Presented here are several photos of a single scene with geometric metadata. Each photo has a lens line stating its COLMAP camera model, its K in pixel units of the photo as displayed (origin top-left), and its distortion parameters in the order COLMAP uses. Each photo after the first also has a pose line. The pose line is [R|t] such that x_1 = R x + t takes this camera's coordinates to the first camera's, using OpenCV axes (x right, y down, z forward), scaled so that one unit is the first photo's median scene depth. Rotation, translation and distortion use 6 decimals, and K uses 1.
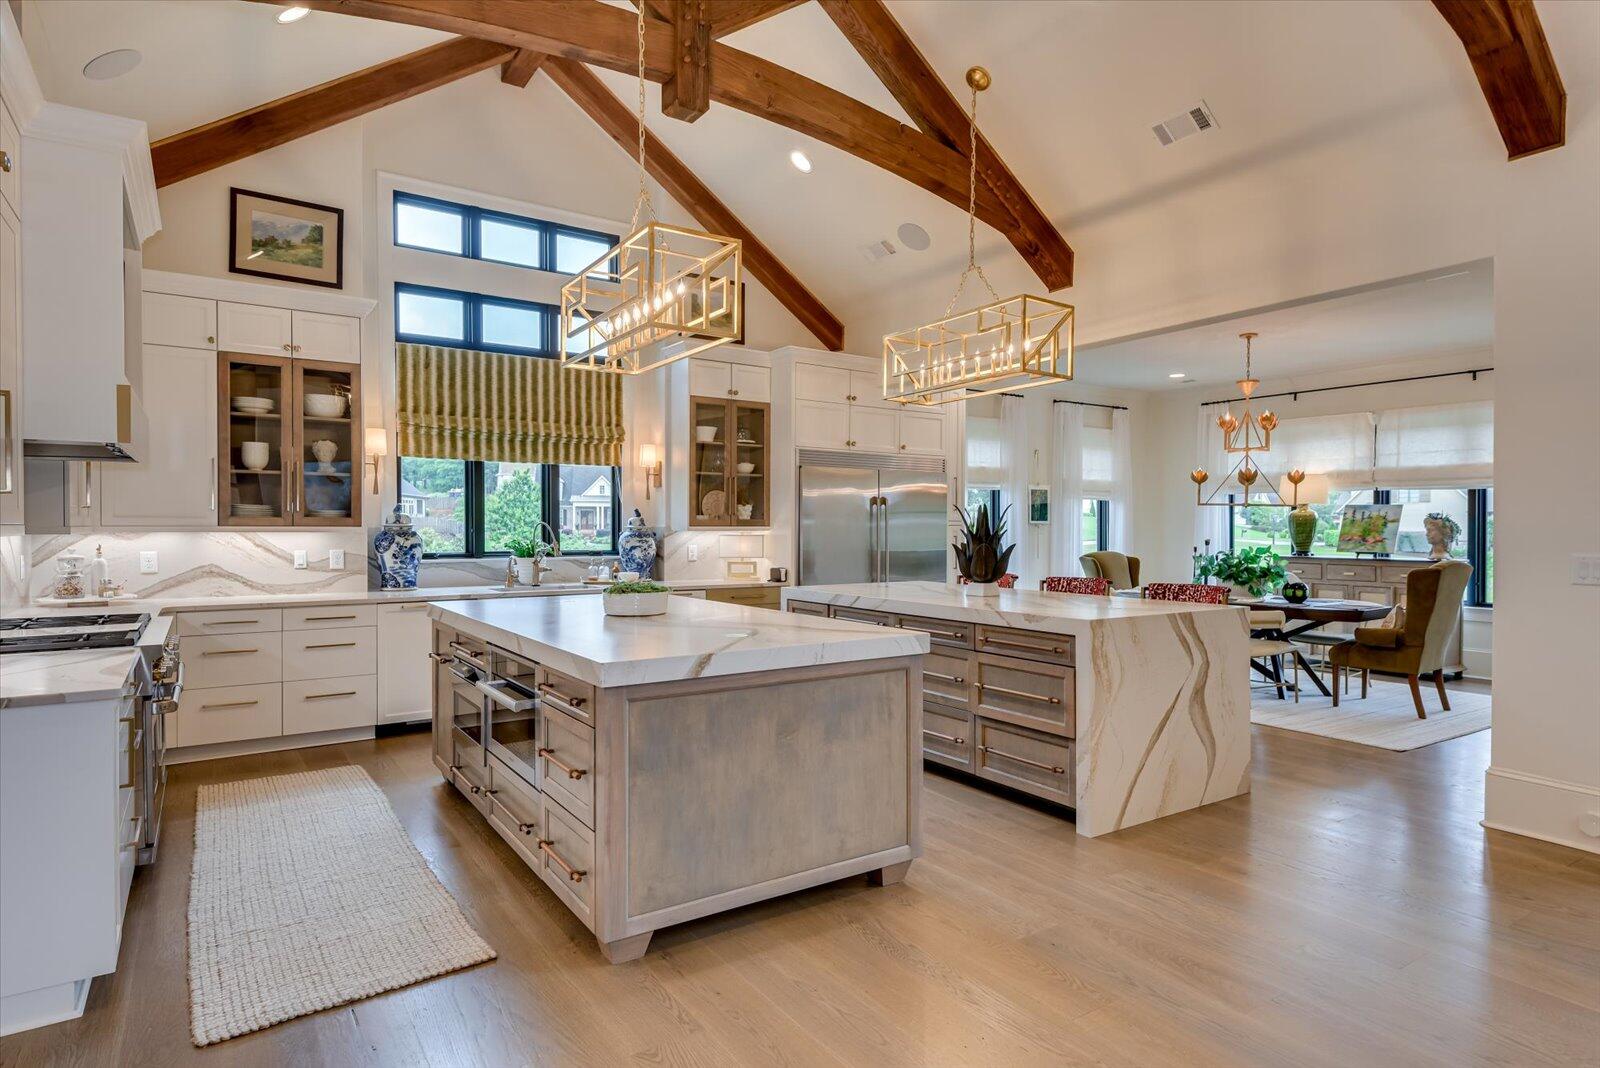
lens RADIAL K [[863.4, 0, 770.4], [0, 863.4, 538.4], [0, 0, 1]] dist [-0.000323, -0.001120]
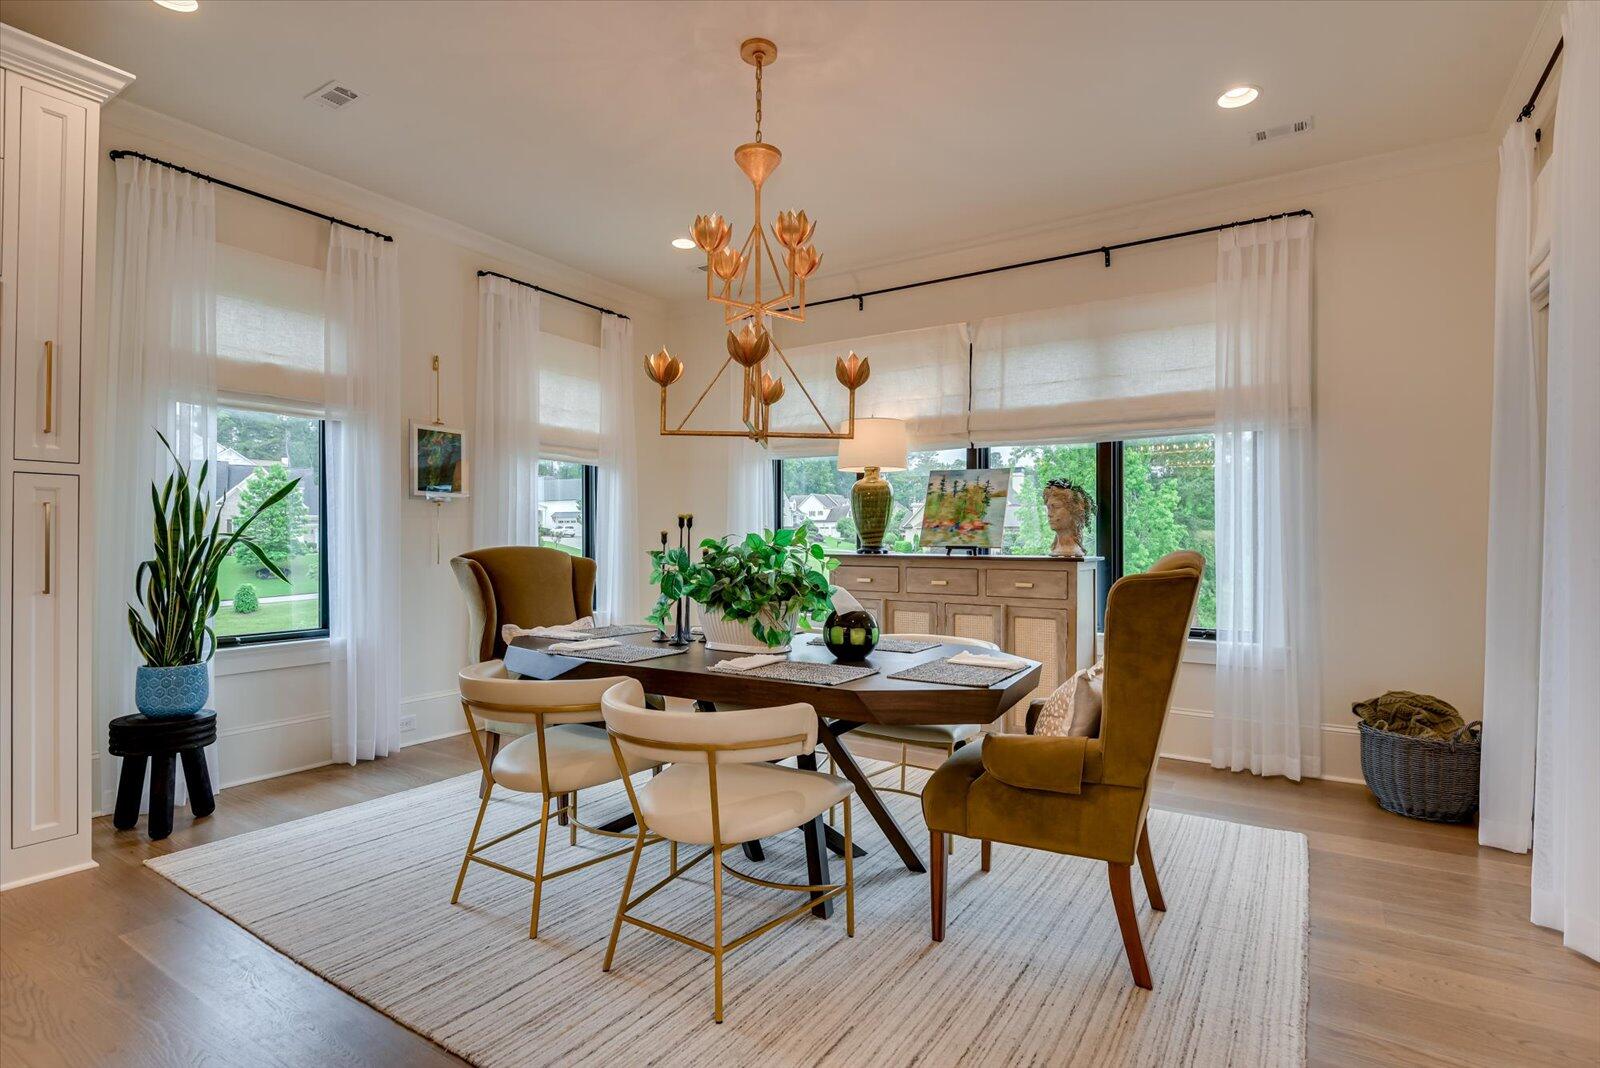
lens RADIAL K [[787.4, 0, 793.7], [0, 787.4, 534.5], [0, 0, 1]] dist [-0.000473, -0.000192]
pose [[0.903266, 0.005218, 0.429050, 0.353165], [0.002438, 0.999848, -0.017292, 0.017395], [-0.429075, 0.016665, 0.903115, 0.561016]]
